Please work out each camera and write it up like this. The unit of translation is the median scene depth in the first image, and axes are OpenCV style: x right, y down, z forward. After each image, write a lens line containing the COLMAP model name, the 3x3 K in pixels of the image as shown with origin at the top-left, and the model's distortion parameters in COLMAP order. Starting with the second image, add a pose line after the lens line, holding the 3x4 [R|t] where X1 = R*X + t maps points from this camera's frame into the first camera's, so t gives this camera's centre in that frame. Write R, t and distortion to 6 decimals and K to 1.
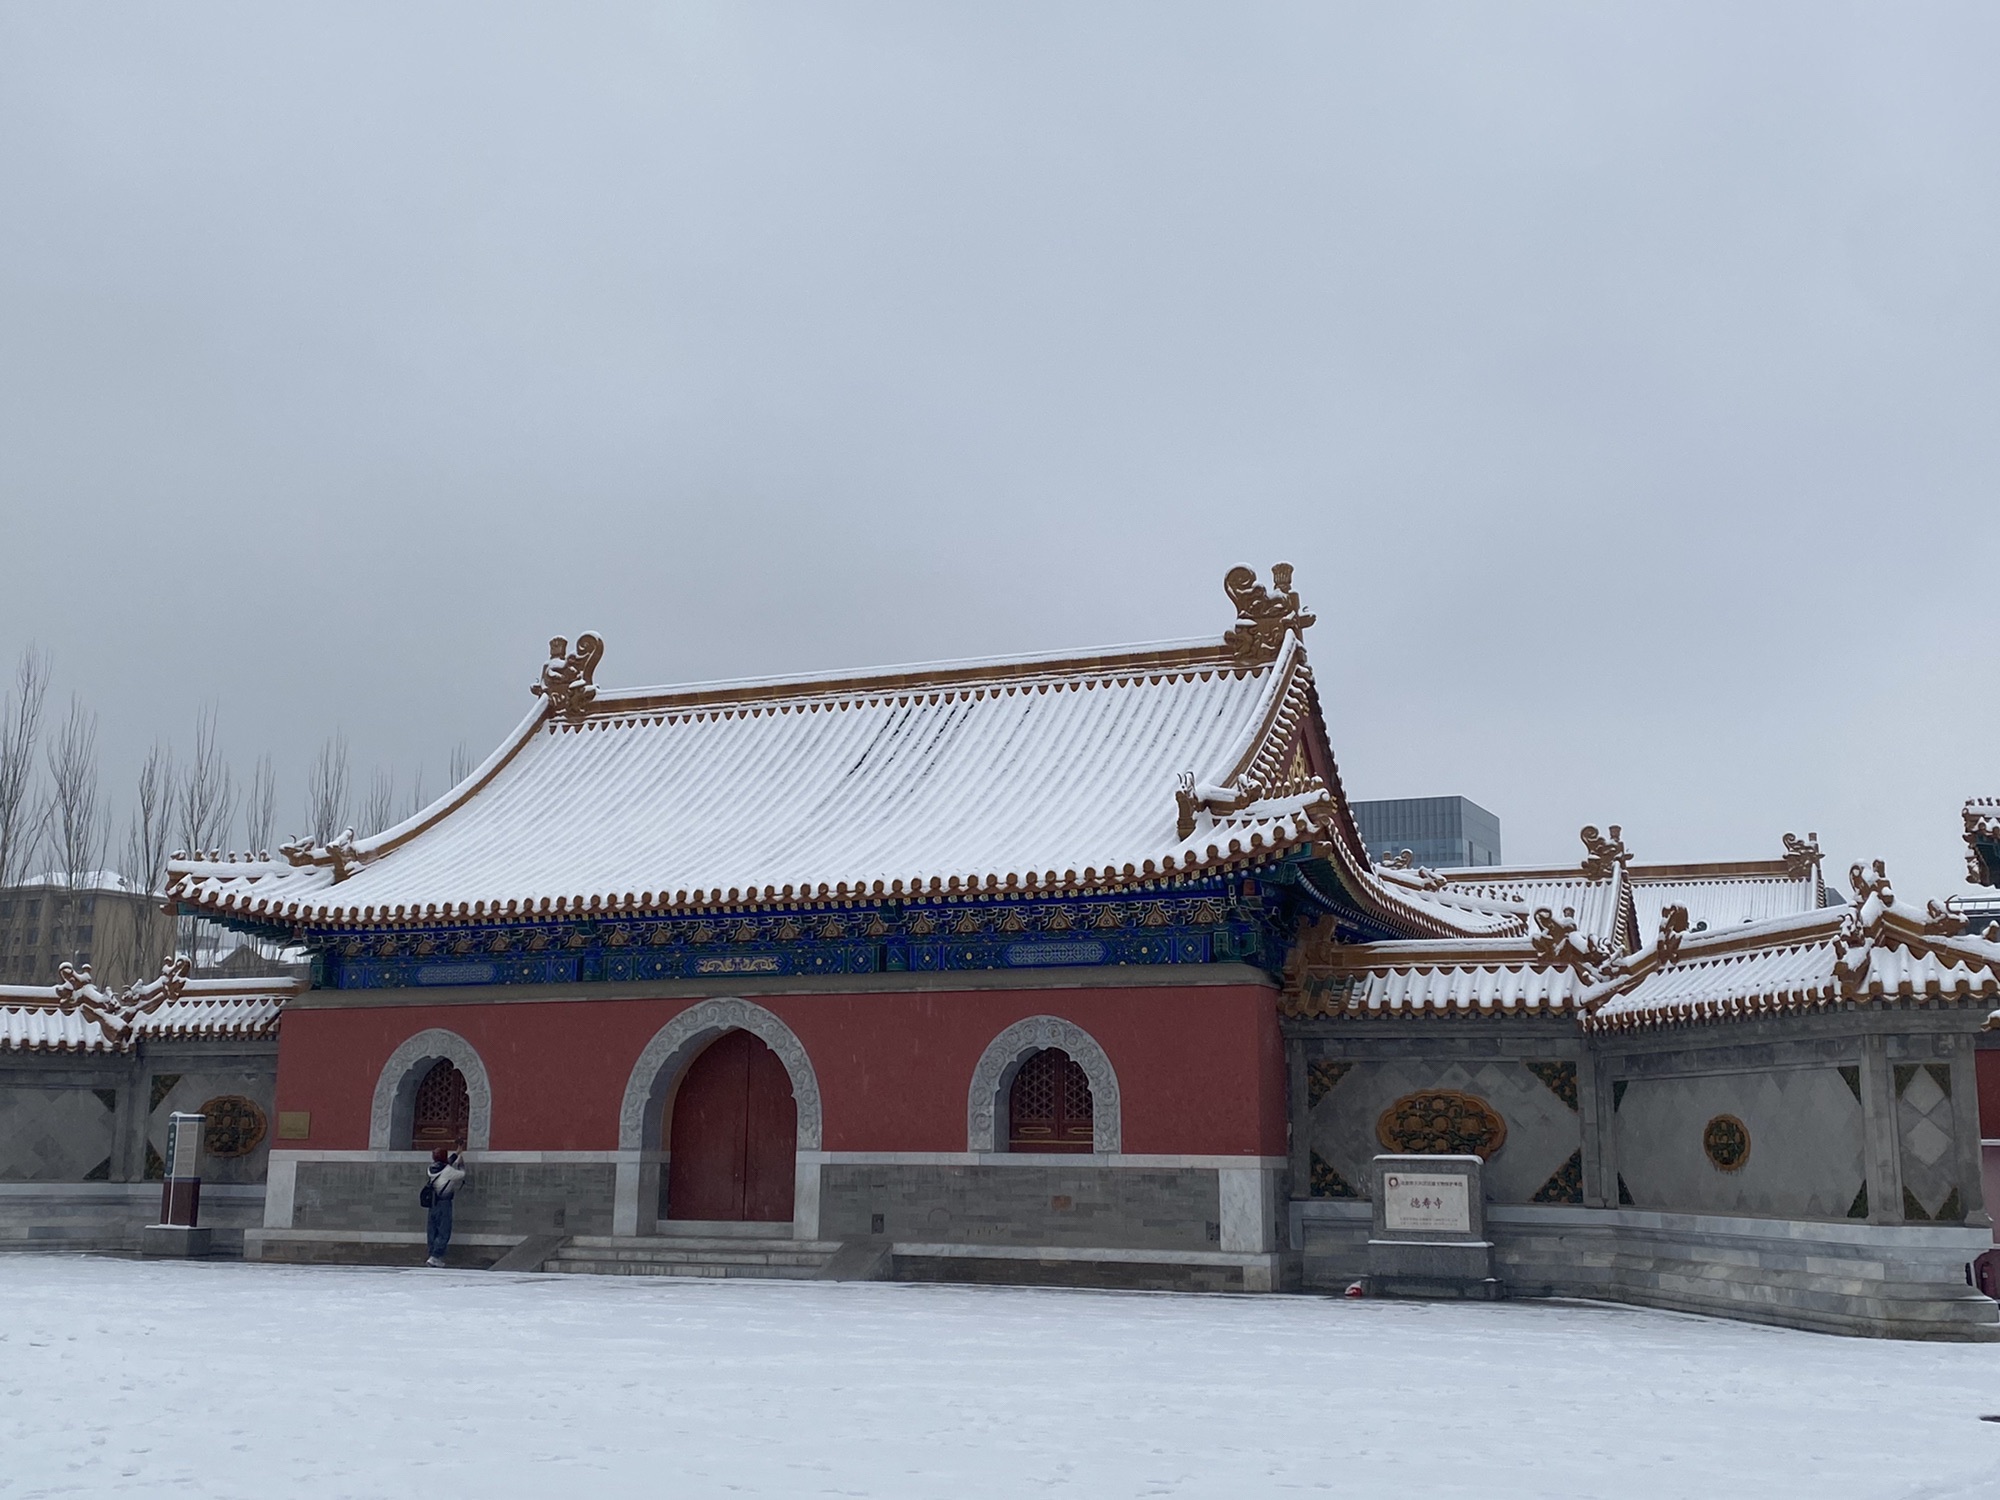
lens RADIAL K [[2161.4, 0, 1000.0], [0, 2161.4, 750.0], [0, 0, 1]] dist [0.218711, -0.630572]
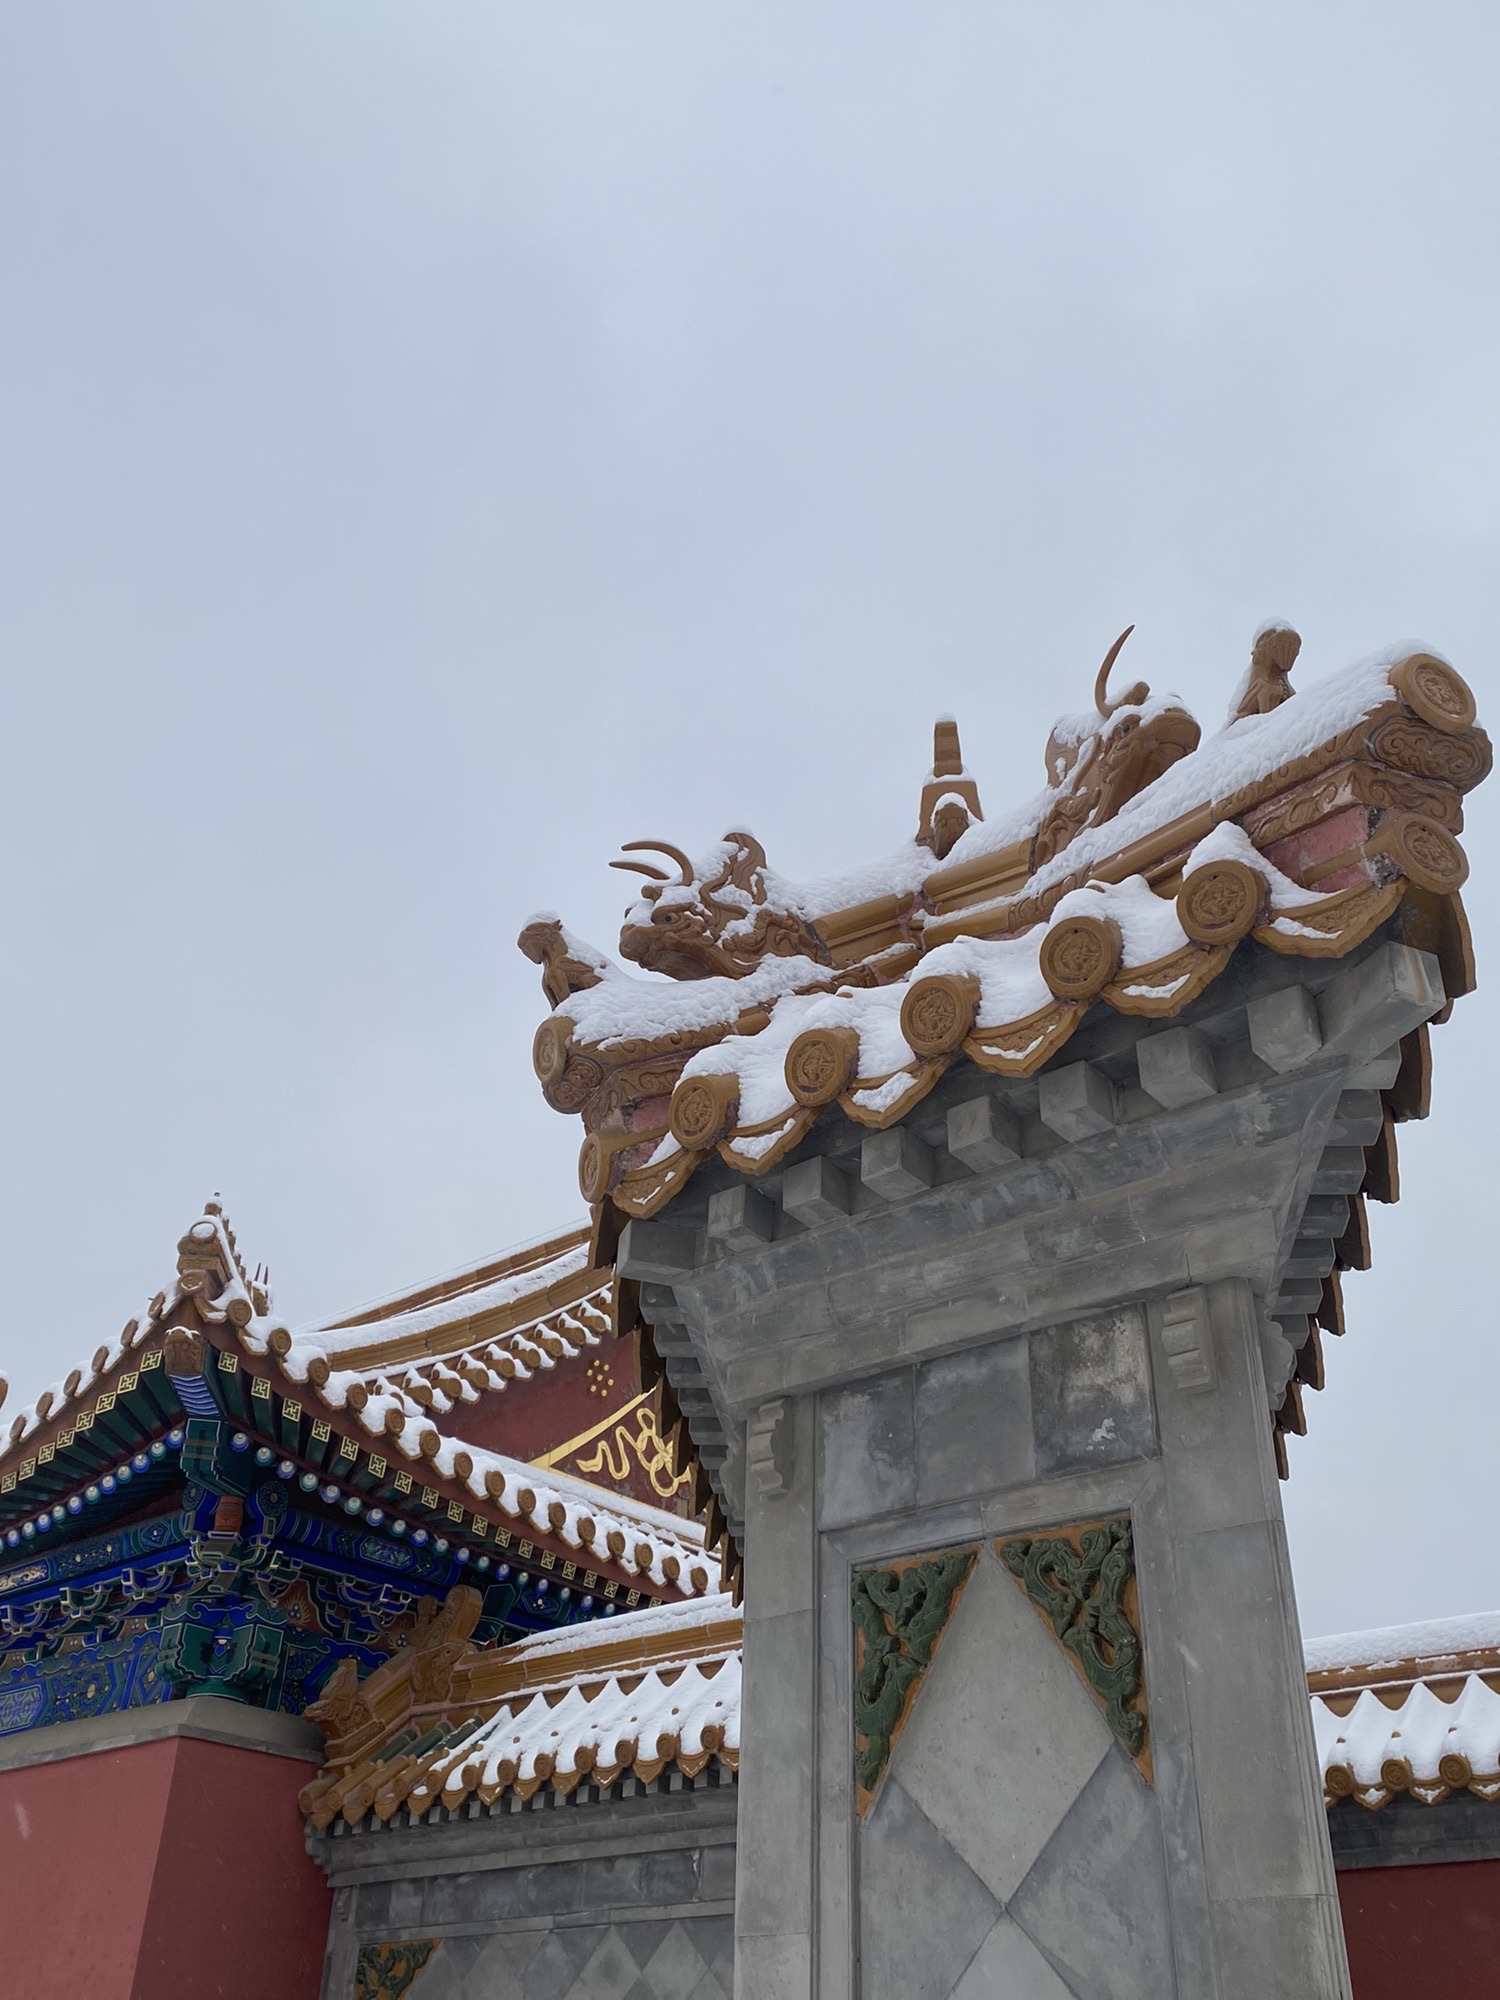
lens RADIAL K [[1808.1, 0, 750.0], [0, 1808.1, 1000.0], [0, 0, 1]] dist [0.036225, 0.001454]
pose [[0.959772, -0.138130, -0.244454, 0.333965], [0.032268, 0.919117, -0.392661, 0.119753], [0.278920, 0.368977, 0.886600, 0.659560]]
